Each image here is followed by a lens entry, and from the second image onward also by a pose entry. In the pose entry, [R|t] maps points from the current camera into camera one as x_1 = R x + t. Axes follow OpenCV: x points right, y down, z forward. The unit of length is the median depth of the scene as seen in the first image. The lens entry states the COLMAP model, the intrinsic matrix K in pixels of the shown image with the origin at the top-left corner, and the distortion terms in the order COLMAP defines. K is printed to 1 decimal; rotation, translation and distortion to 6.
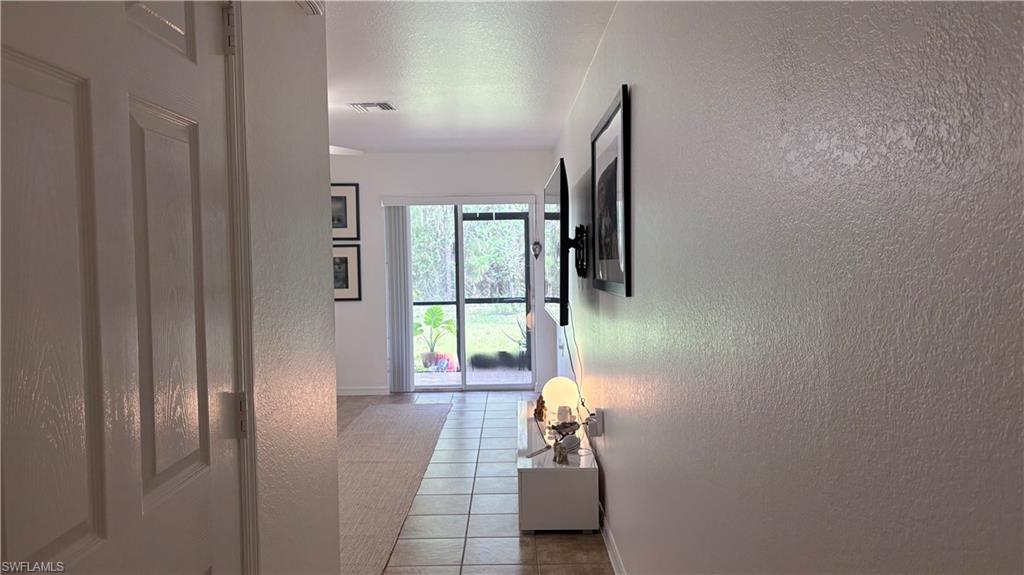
lens RADIAL K [[780.4, 0, 512.3], [0, 780.4, 287.2], [0, 0, 1]] dist [0.002611, 0.000168]
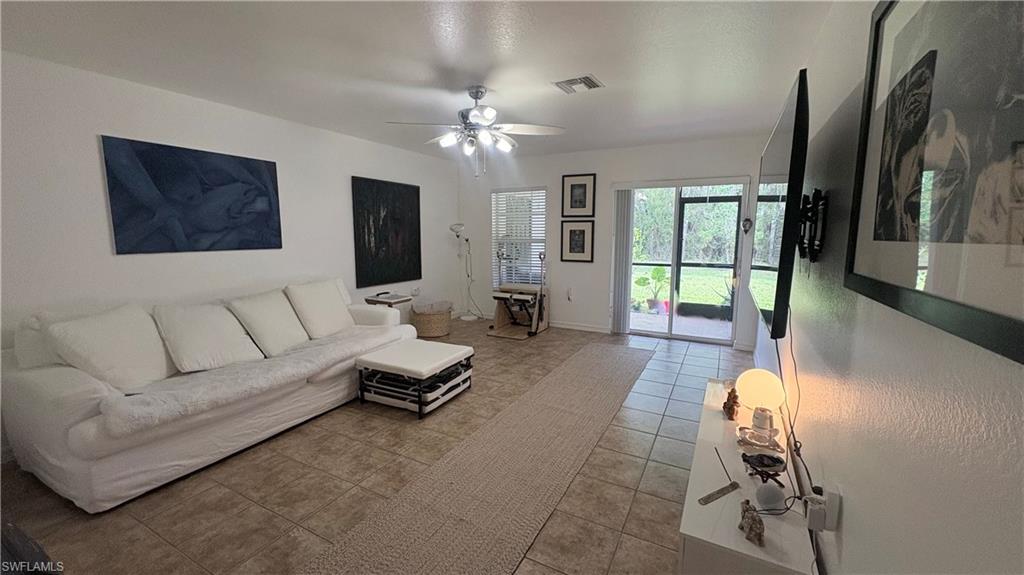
lens RADIAL K [[405.2, 0, 510.7], [0, 405.2, 287.5], [0, 0, 1]] dist [-0.002547, 0.000397]
pose [[0.879187, 0.082480, -0.469284, 0.013228], [-0.033957, 0.993245, 0.110953, -0.012734], [0.475265, -0.081613, 0.876049, 0.316149]]
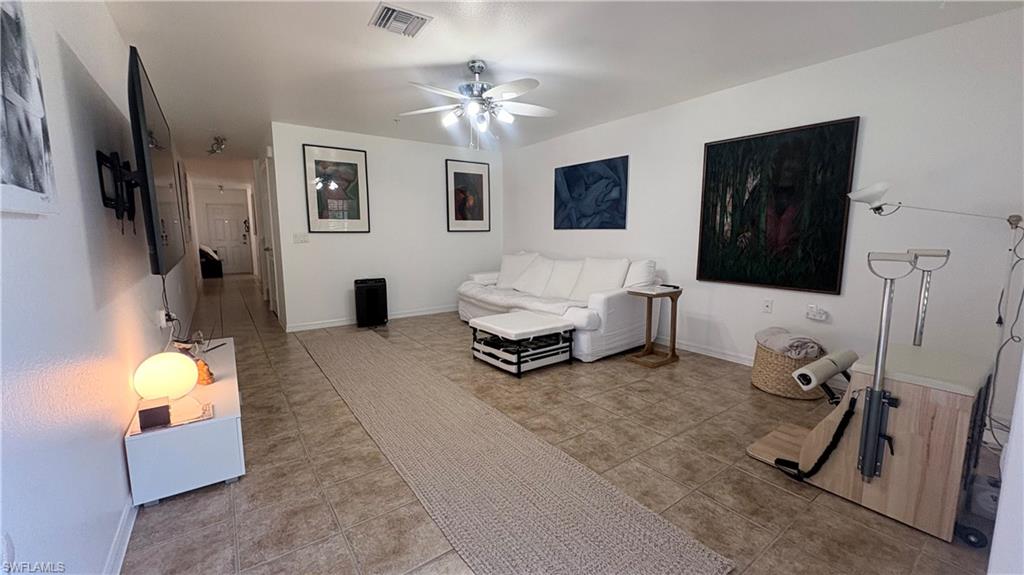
lens RADIAL K [[405.2, 0, 510.9], [0, 405.2, 288.4], [0, 0, 1]] dist [-0.002547, 0.000397]
pose [[-0.813451, 0.103021, -0.572437, 0.006258], [-0.003925, 0.983194, 0.182523, -0.017563], [0.581620, 0.150720, -0.799376, 1.027295]]
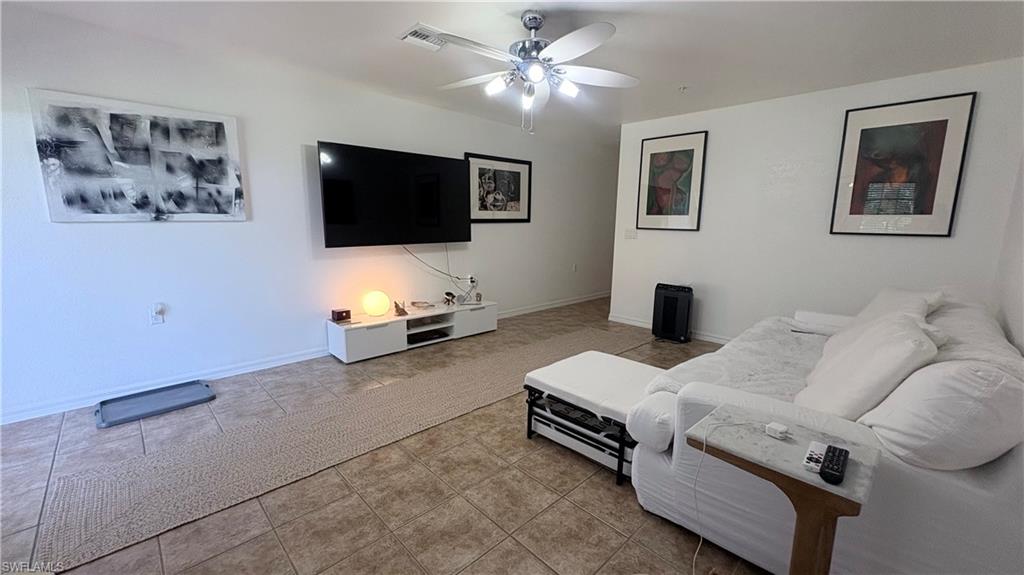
lens RADIAL K [[405.2, 0, 510.1], [0, 405.2, 288.5], [0, 0, 1]] dist [-0.002547, 0.000397]
pose [[-0.693727, -0.108000, 0.712095, -0.443864], [0.030211, 0.983460, 0.178588, -0.013793], [-0.719605, 0.145404, -0.678990, 0.906007]]
